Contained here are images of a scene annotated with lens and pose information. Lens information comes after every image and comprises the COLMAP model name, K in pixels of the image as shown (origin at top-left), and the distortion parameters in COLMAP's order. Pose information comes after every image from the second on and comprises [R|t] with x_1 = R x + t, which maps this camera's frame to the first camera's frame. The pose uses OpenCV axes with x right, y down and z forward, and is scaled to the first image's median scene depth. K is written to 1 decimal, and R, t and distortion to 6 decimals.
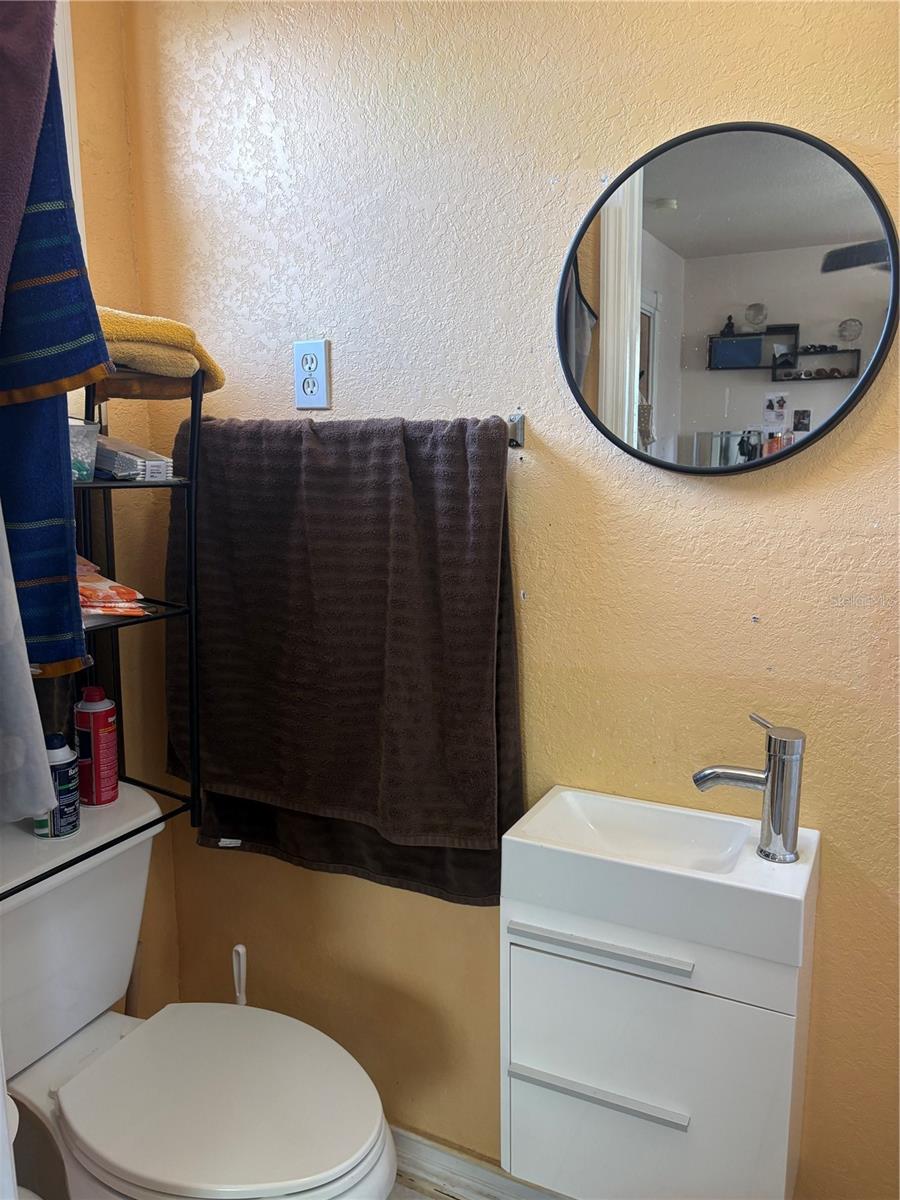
lens RADIAL K [[907.4, 0, 452.0], [0, 907.4, 596.5], [0, 0, 1]] dist [0.023012, -0.016394]
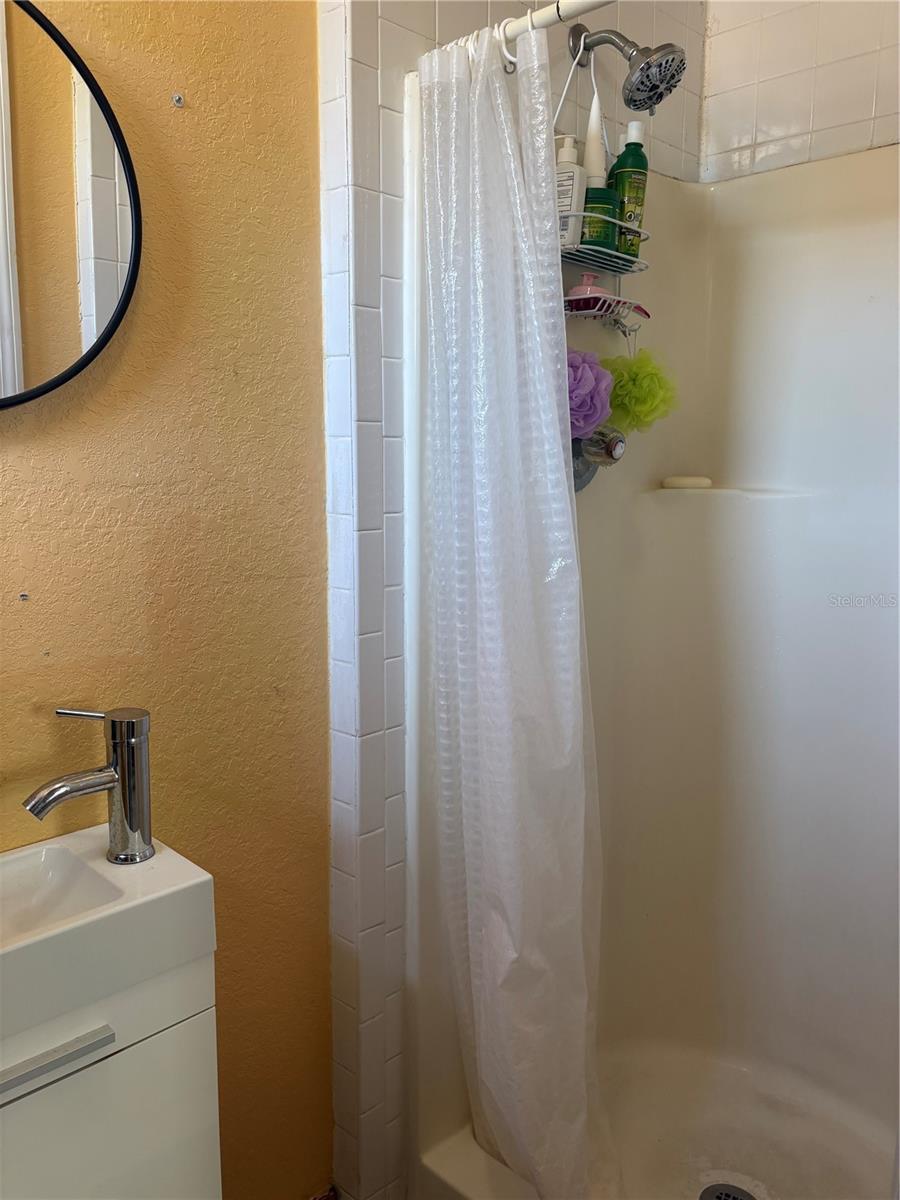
lens RADIAL K [[907.4, 0, 450.8], [0, 907.4, 600.8], [0, 0, 1]] dist [0.023012, -0.016394]
pose [[0.319291, -0.146452, 0.936272, -0.319661], [0.142006, 0.984225, 0.105525, -0.003586], [-0.936957, 0.099263, 0.335051, 0.395093]]
